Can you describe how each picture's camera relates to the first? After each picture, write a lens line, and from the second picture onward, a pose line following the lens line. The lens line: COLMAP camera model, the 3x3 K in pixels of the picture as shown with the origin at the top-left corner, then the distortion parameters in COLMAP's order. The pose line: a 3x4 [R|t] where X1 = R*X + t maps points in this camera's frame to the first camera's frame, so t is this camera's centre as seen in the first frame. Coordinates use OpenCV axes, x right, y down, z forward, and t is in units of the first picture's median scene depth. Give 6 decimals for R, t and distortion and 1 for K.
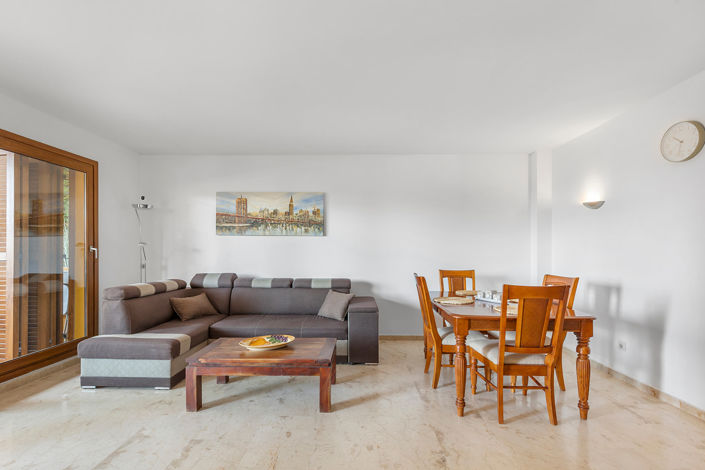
lens RADIAL K [[323.1, 0, 355.0], [0, 323.1, 249.0], [0, 0, 1]] dist [0.001591, -0.000049]
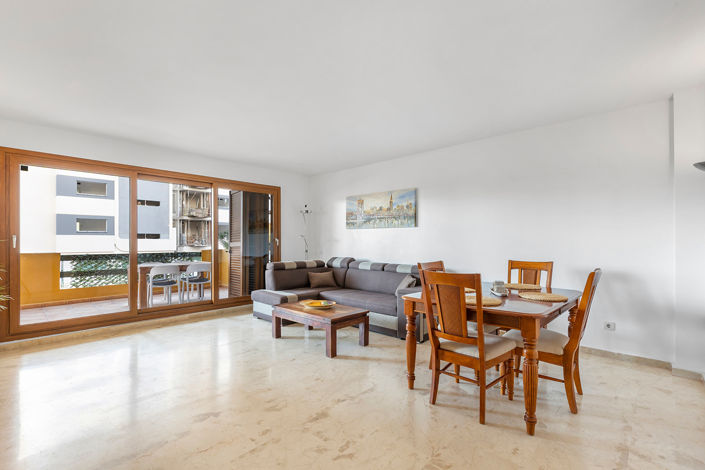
lens RADIAL K [[324.7, 0, 354.4], [0, 324.7, 238.1], [0, 0, 1]] dist [0.002366, 0.000164]
pose [[0.738685, -0.011407, -0.673954, 0.534957], [0.007365, 0.999934, -0.008852, 0.007267], [0.674010, 0.001576, 0.738720, 0.030320]]
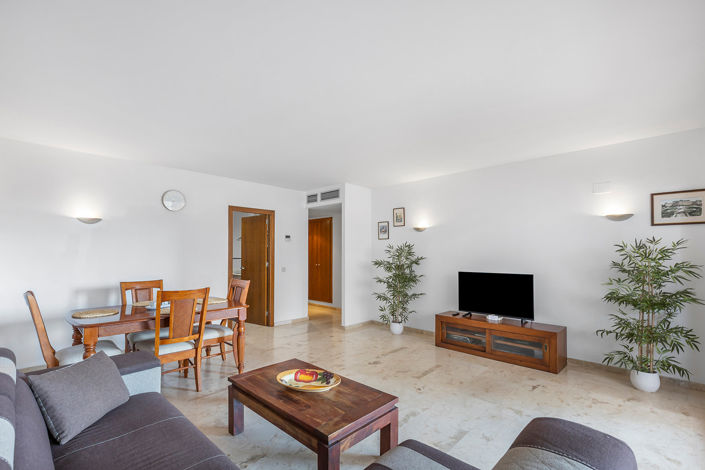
lens RADIAL K [[323.0, 0, 344.8], [0, 323.0, 245.1], [0, 0, 1]] dist [0.000270, -0.000036]
pose [[-0.719294, 0.014615, 0.694552, -0.587378], [-0.005323, 0.999633, -0.026547, -0.018358], [-0.694685, -0.022793, -0.718953, 0.990088]]
